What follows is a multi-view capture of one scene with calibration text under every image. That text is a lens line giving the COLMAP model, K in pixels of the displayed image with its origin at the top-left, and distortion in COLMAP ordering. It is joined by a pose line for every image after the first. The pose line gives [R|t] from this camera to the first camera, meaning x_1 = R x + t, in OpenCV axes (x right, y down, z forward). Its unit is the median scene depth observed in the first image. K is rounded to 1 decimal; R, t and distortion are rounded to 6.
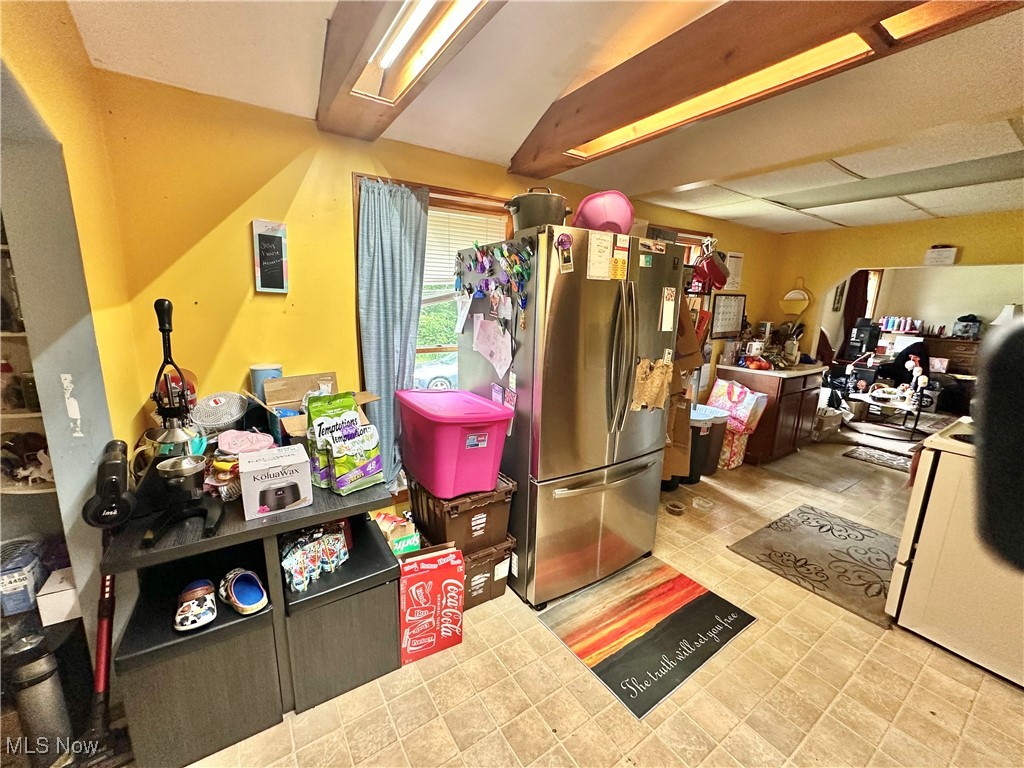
lens RADIAL K [[407.9, 0, 512.0], [0, 407.9, 384.0], [0, 0, 1]] dist [-0.000561, -0.000053]
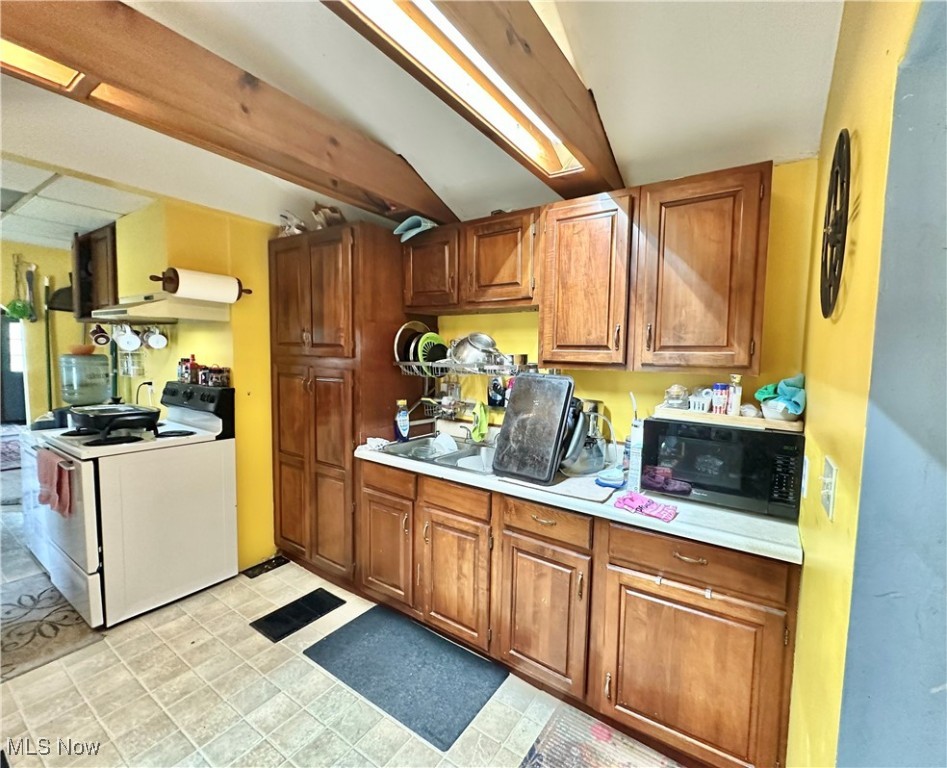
lens RADIAL K [[411.4, 0, 510.6], [0, 411.4, 387.0], [0, 0, 1]] dist [0.000164, -0.000109]
pose [[-0.409939, -0.115843, 0.904727, -0.418644], [0.144362, 0.971159, 0.189761, -0.077396], [-0.900616, 0.208399, -0.381393, 0.365541]]
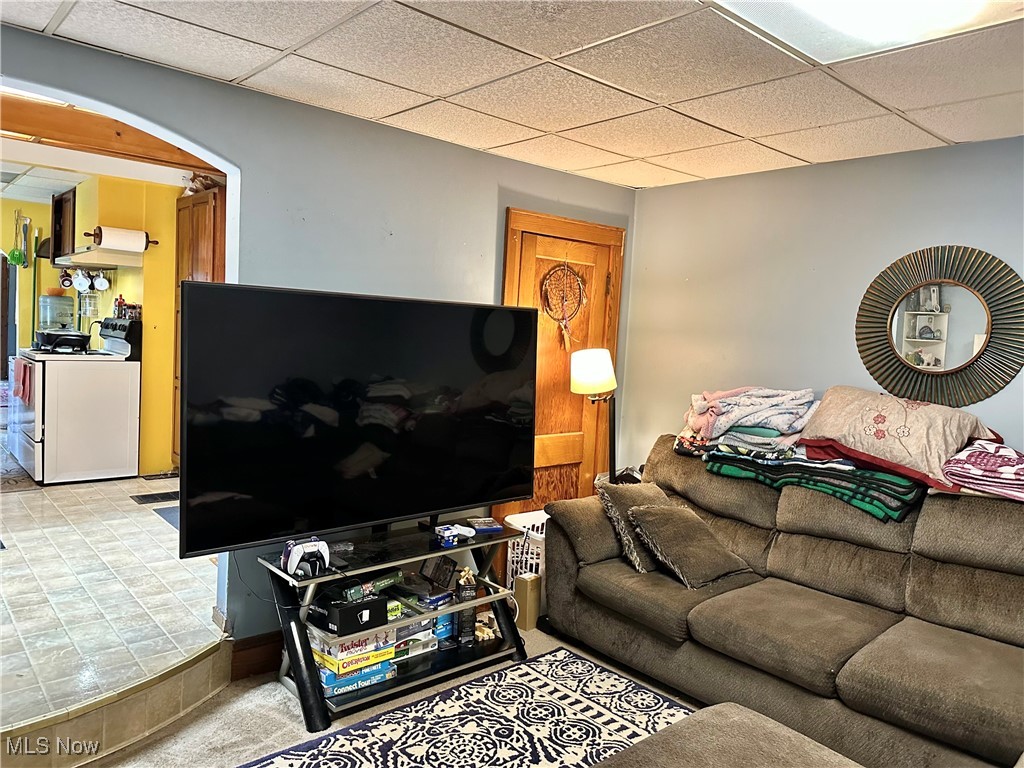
lens RADIAL K [[728.9, 0, 512.0], [0, 728.9, 384.0], [0, 0, 1]] dist [0.000237, 0.000321]
pose [[-0.127198, -0.116846, 0.984971, -2.022411], [0.139497, 0.981060, 0.134397, 0.123572], [-0.982019, 0.154495, -0.108489, -0.482200]]
